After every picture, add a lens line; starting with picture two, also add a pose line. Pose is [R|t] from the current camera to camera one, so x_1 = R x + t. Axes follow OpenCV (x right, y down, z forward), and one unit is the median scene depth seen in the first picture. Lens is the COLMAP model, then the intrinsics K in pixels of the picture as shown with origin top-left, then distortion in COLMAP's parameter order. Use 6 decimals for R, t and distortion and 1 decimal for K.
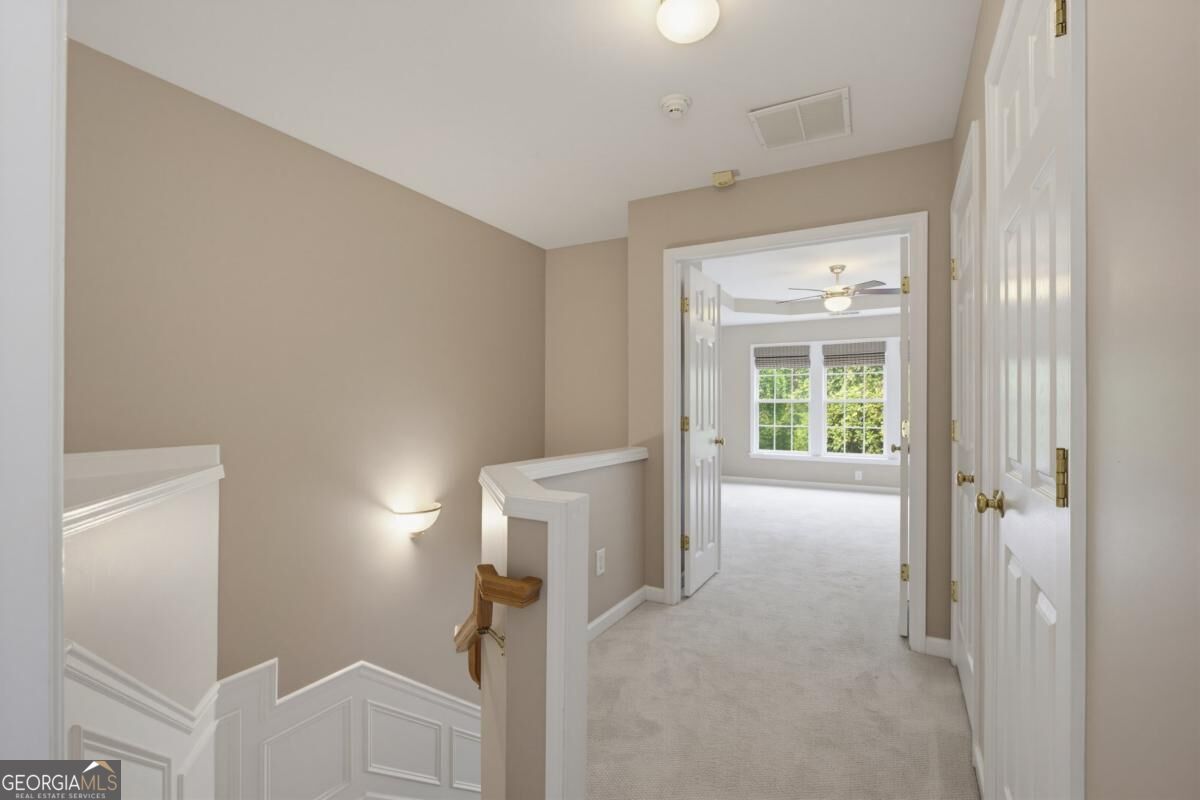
lens RADIAL K [[533.5, 0, 600.0], [0, 533.5, 400.0], [0, 0, 1]] dist [-0.001938, -0.000018]
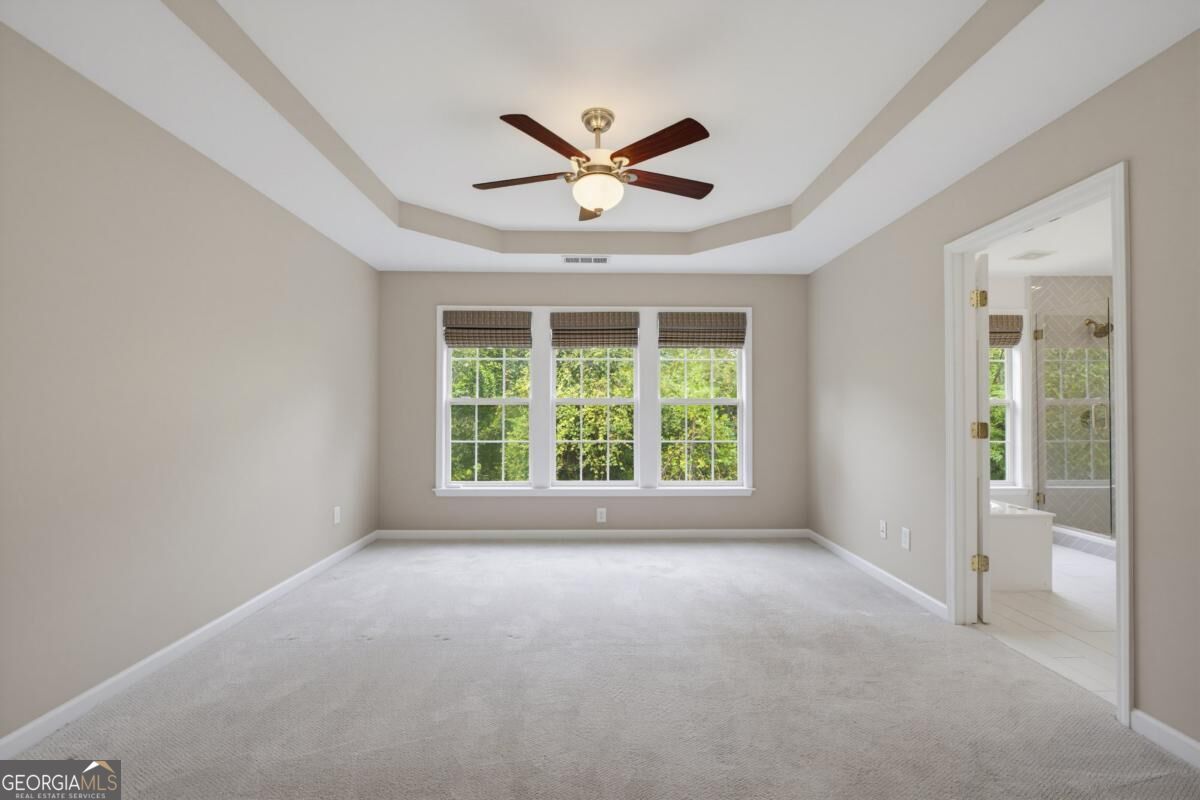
lens RADIAL K [[533.5, 0, 600.0], [0, 533.5, 400.0], [0, 0, 1]] dist [-0.001938, -0.000018]
pose [[0.864434, 0.006846, 0.502700, 0.139116], [-0.002554, 0.999954, -0.009226, 0.006148], [-0.502740, 0.006692, 0.864412, 0.392287]]
